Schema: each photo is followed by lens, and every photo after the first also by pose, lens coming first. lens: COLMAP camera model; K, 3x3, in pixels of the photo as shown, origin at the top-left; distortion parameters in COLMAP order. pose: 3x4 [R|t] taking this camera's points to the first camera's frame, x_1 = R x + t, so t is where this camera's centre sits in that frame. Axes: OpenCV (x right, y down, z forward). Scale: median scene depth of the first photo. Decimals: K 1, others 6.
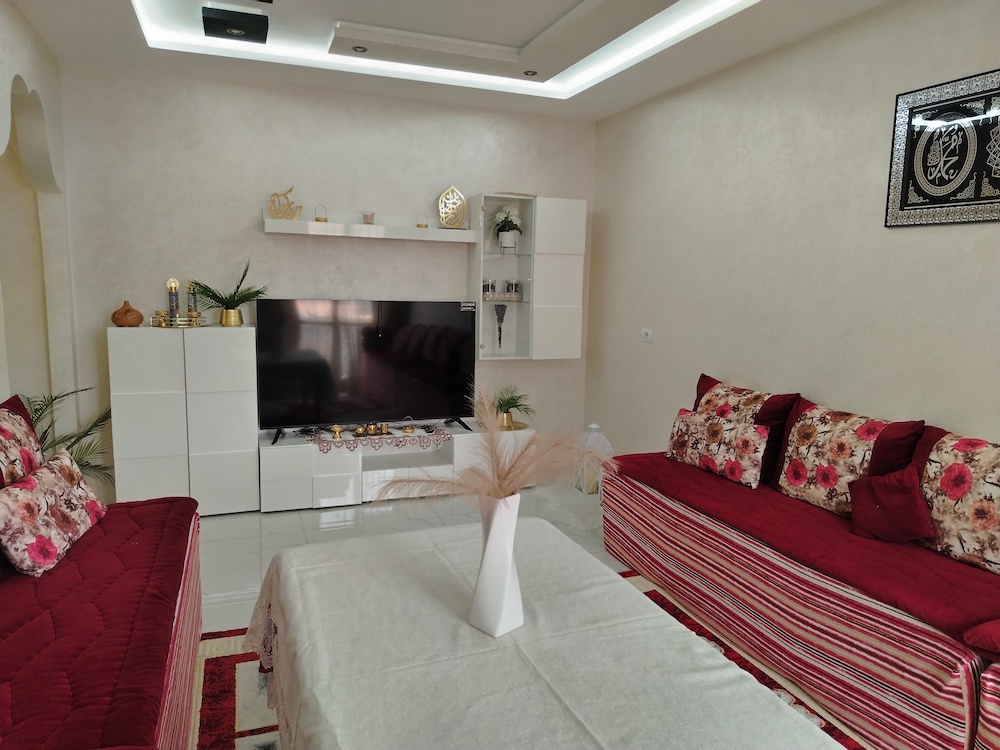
lens RADIAL K [[710.4, 0, 495.0], [0, 710.4, 378.6], [0, 0, 1]] dist [0.065986, -0.074552]
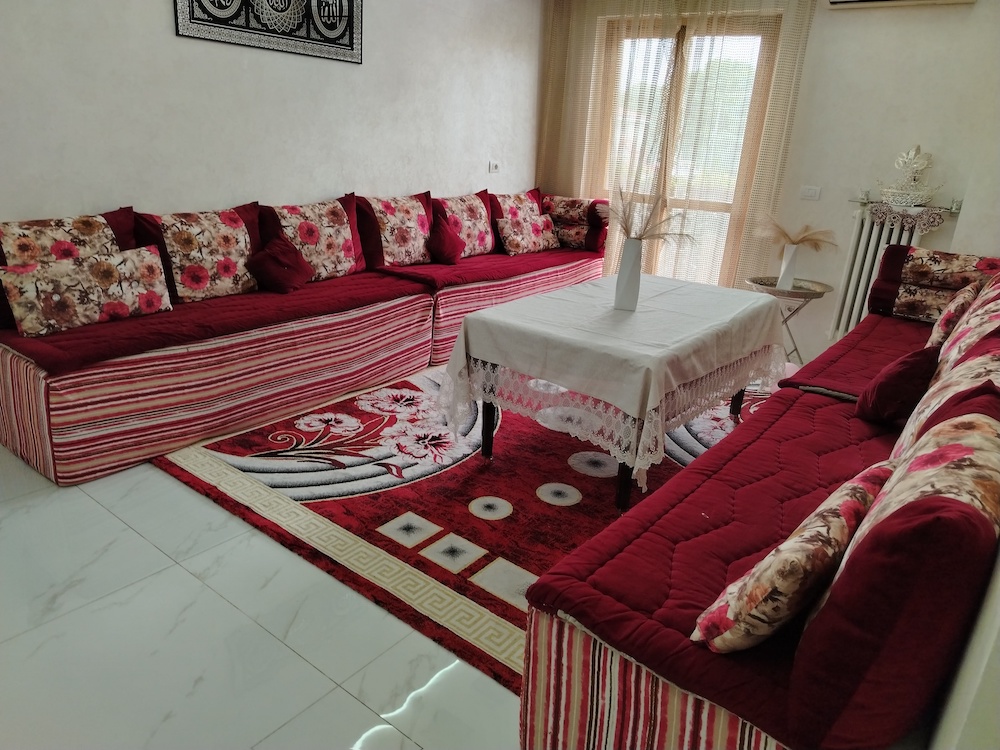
lens RADIAL K [[710.4, 0, 496.2], [0, 710.4, 372.1], [0, 0, 1]] dist [0.065986, -0.074552]
pose [[-0.533789, -0.322870, 0.781552, -0.729343], [0.049048, 0.910861, 0.409789, -0.163098], [-0.844194, 0.257074, -0.470372, 1.202620]]
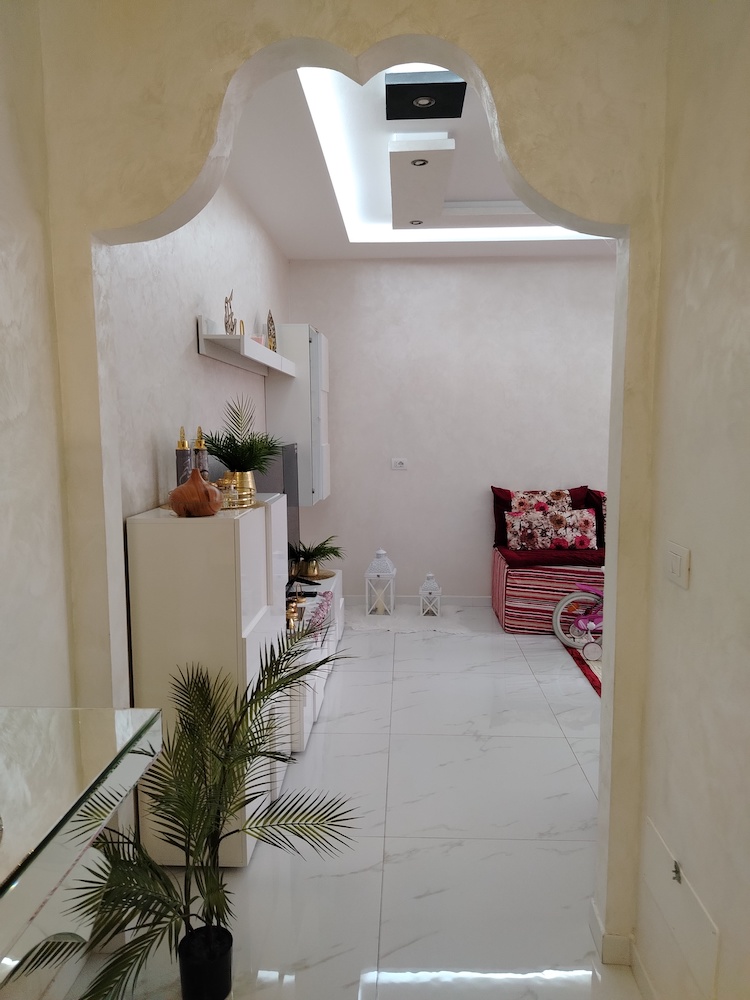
lens RADIAL K [[710.4, 0, 375.7], [0, 710.4, 496.6], [0, 0, 1]] dist [0.065986, -0.074552]
pose [[0.369939, -0.115610, 0.921835, -1.312027], [0.138582, 0.987993, 0.068293, -0.139463], [-0.918662, 0.102486, 0.381519, 0.909779]]
